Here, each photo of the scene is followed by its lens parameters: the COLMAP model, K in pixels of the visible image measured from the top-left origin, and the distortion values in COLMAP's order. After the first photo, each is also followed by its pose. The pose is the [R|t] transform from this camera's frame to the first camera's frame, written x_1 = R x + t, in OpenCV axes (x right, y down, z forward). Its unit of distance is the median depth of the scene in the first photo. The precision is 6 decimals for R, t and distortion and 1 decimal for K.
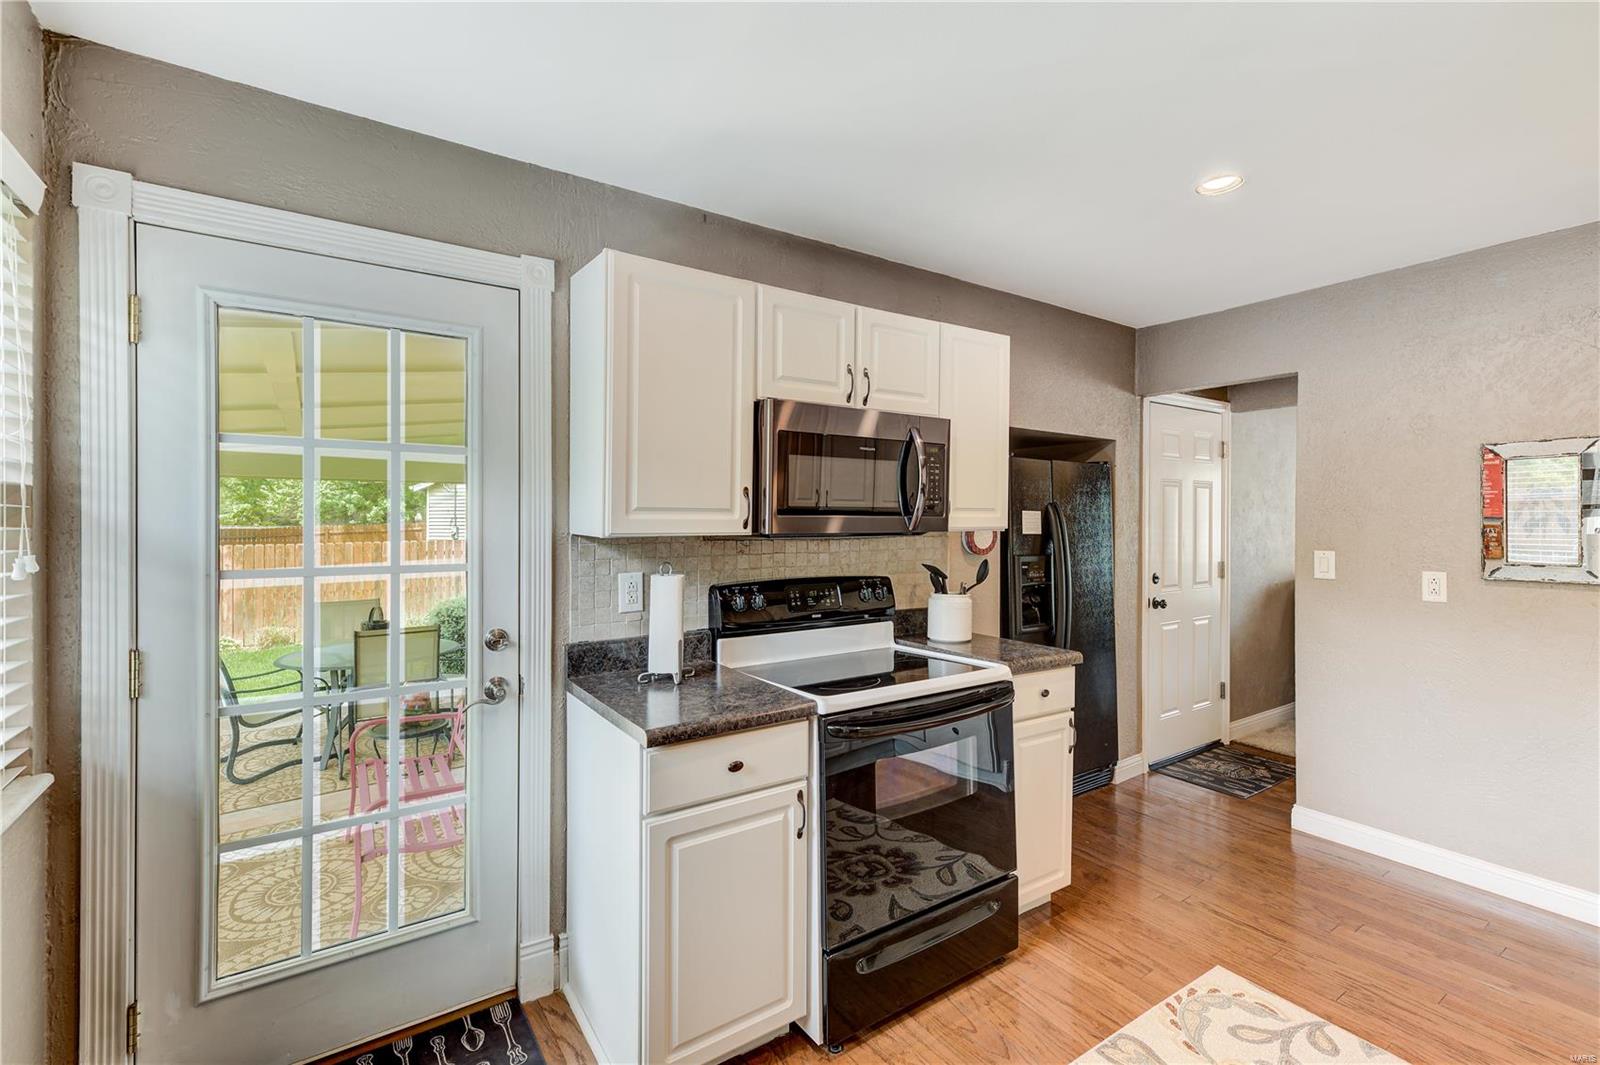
lens RADIAL K [[718.0, 0, 807.5], [0, 718.0, 521.8], [0, 0, 1]] dist [0.000740, 0.000077]
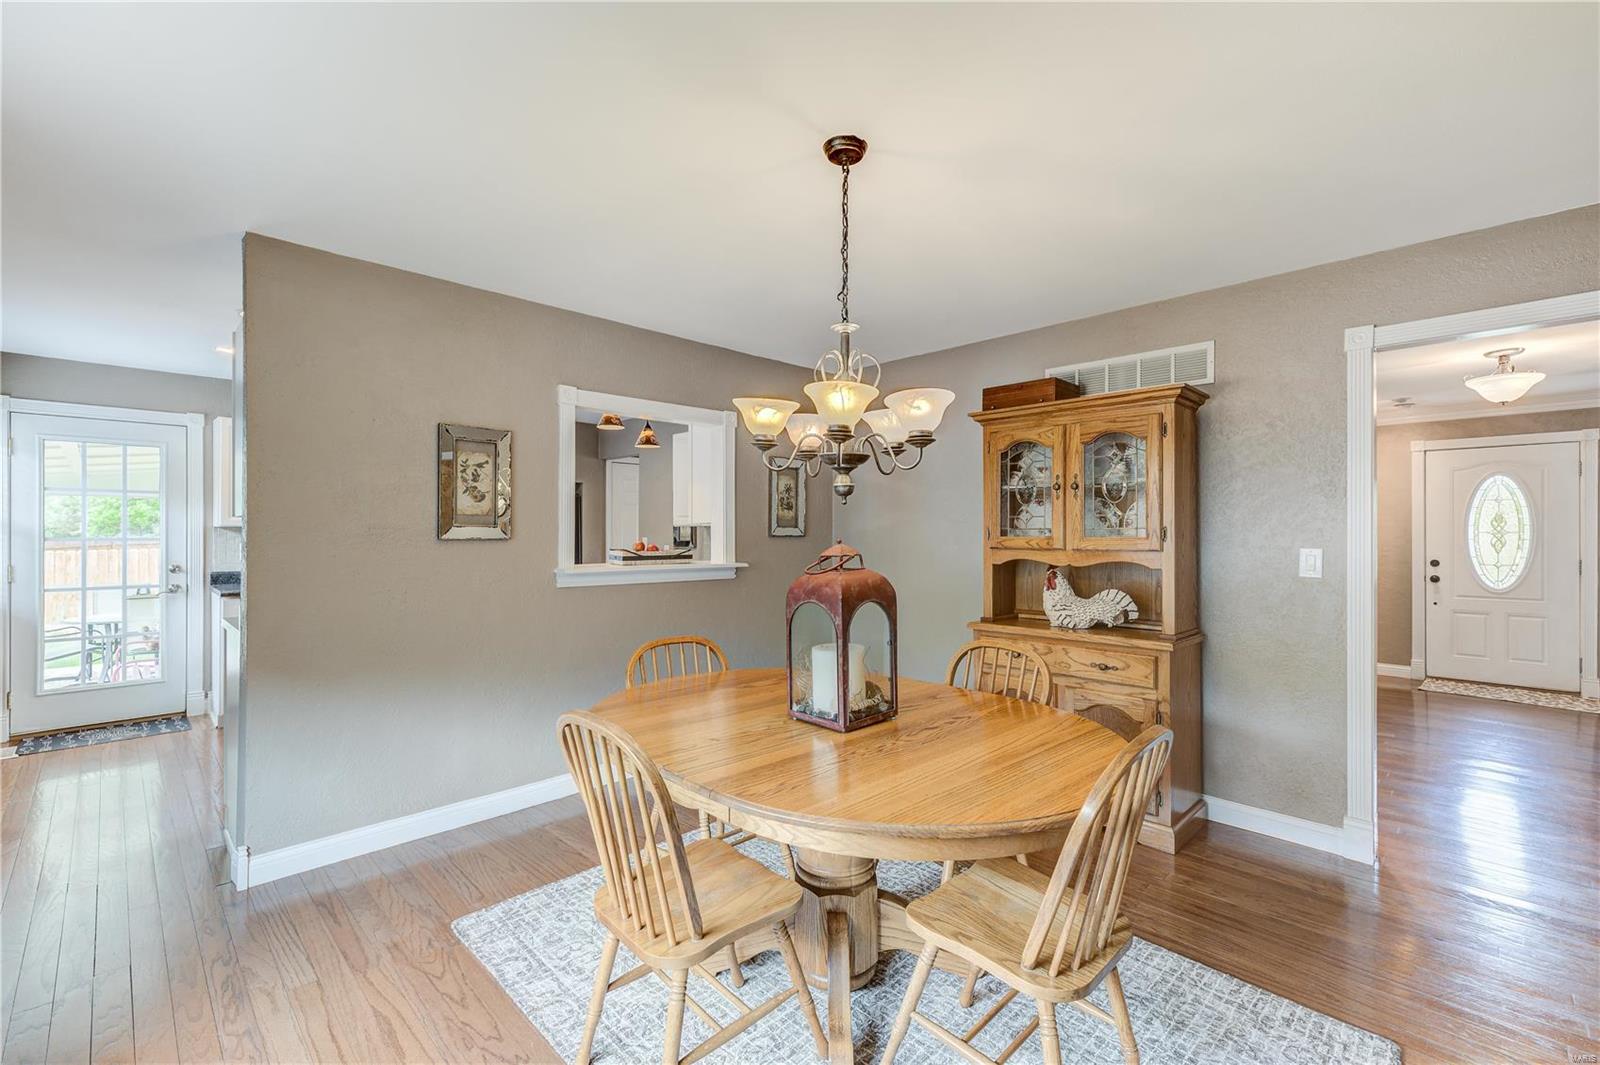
lens RADIAL K [[676.3, 0, 796.0], [0, 676.3, 537.0], [0, 0, 1]] dist [0.000866, 0.000139]
pose [[0.981348, -0.002240, 0.192225, 1.185807], [0.002294, 0.999997, -0.000058, 0.057565], [-0.192225, 0.000498, 0.981351, -1.653034]]
